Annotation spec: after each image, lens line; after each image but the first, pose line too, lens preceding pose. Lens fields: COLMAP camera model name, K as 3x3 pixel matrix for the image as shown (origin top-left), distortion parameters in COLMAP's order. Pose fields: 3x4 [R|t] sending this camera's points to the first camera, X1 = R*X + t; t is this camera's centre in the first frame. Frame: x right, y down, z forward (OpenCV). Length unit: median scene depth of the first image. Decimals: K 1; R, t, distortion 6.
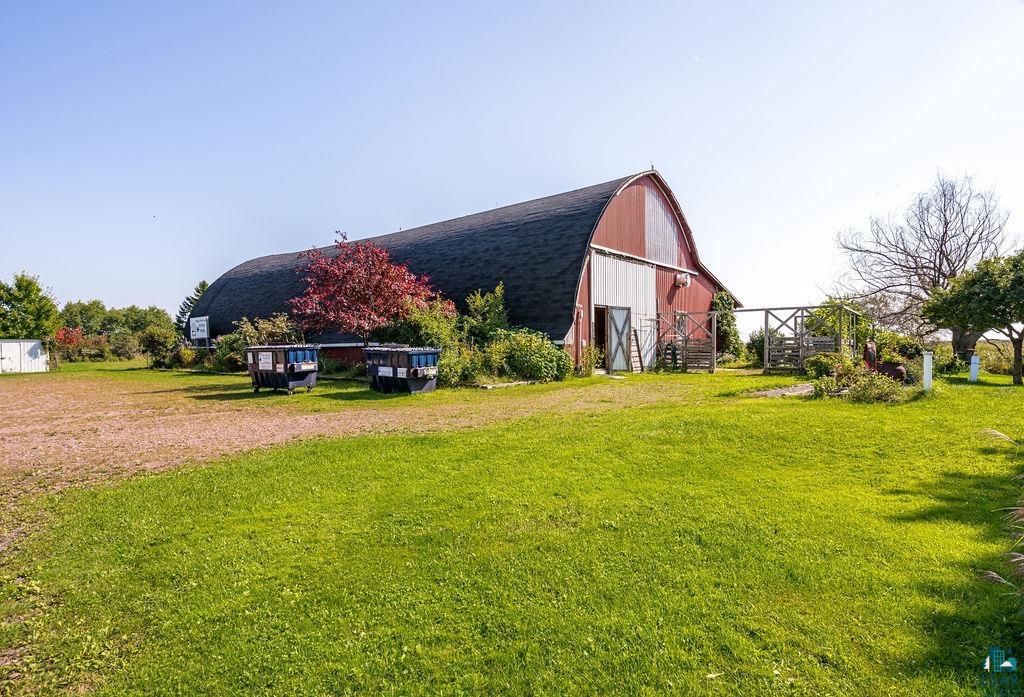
lens RADIAL K [[618.0, 0, 508.1], [0, 618.0, 366.2], [0, 0, 1]] dist [-0.000078, 0.001129]
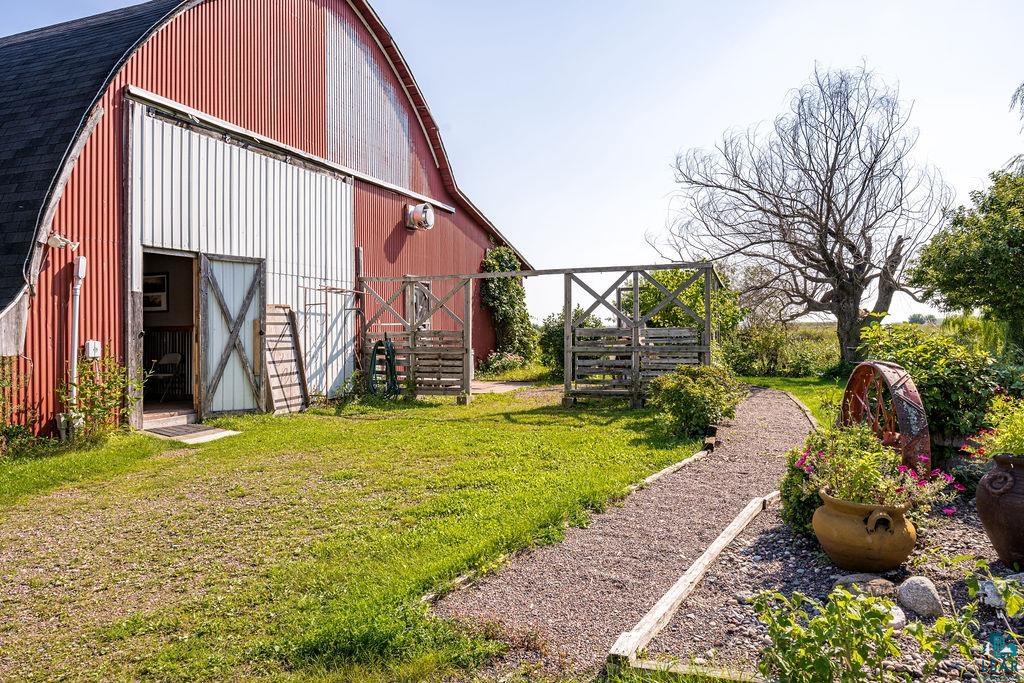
lens RADIAL K [[670.3, 0, 512.9], [0, 670.3, 338.4], [0, 0, 1]] dist [0.008089, 0.000623]
pose [[0.957067, -0.008465, 0.289743, 0.212488], [0.013098, 0.999815, -0.014057, -0.030400], [-0.289571, 0.017248, 0.957001, 0.482490]]
